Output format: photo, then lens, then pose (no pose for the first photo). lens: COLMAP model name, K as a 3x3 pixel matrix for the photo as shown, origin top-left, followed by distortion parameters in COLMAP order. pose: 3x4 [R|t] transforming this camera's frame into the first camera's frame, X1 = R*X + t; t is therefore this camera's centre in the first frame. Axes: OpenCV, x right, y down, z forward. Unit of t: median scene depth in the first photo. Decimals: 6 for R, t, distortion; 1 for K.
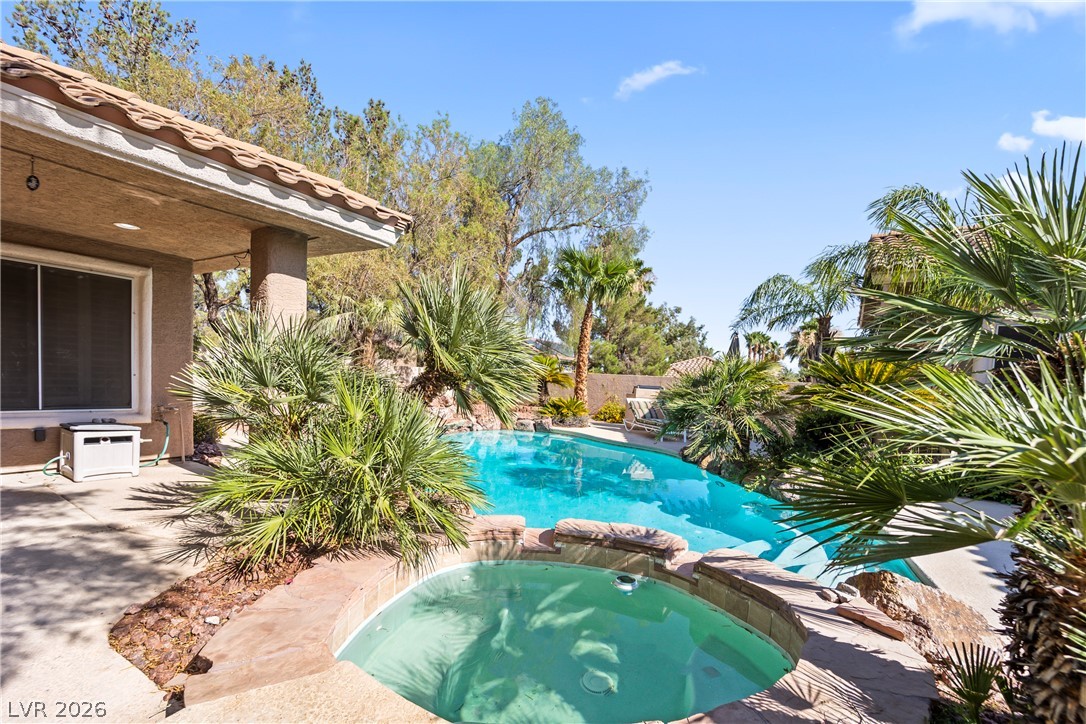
lens RADIAL K [[460.1, 0, 563.2], [0, 460.1, 405.9], [0, 0, 1]] dist [0.000754, -0.006584]
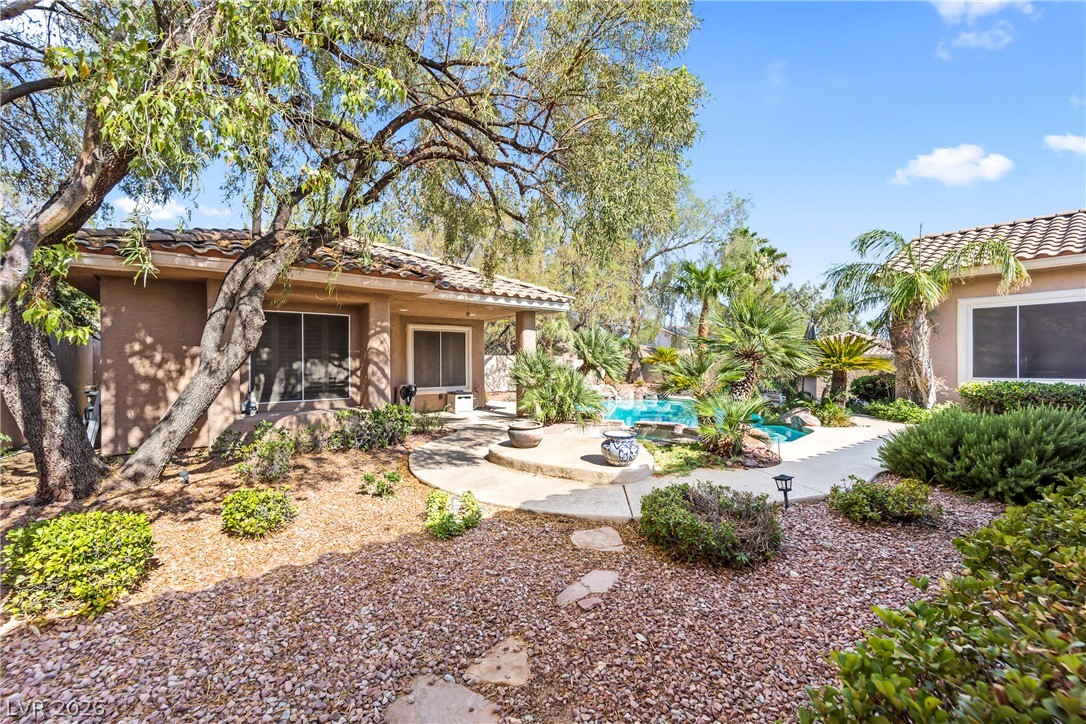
lens RADIAL K [[433.6, 0, 536.3], [0, 433.6, 363.1], [0, 0, 1]] dist [0.039523, -0.023983]
pose [[0.918957, -0.054969, -0.390507, 0.331600], [0.029705, 0.997073, -0.070449, 0.066830], [0.393236, 0.053140, 0.917901, -1.089234]]
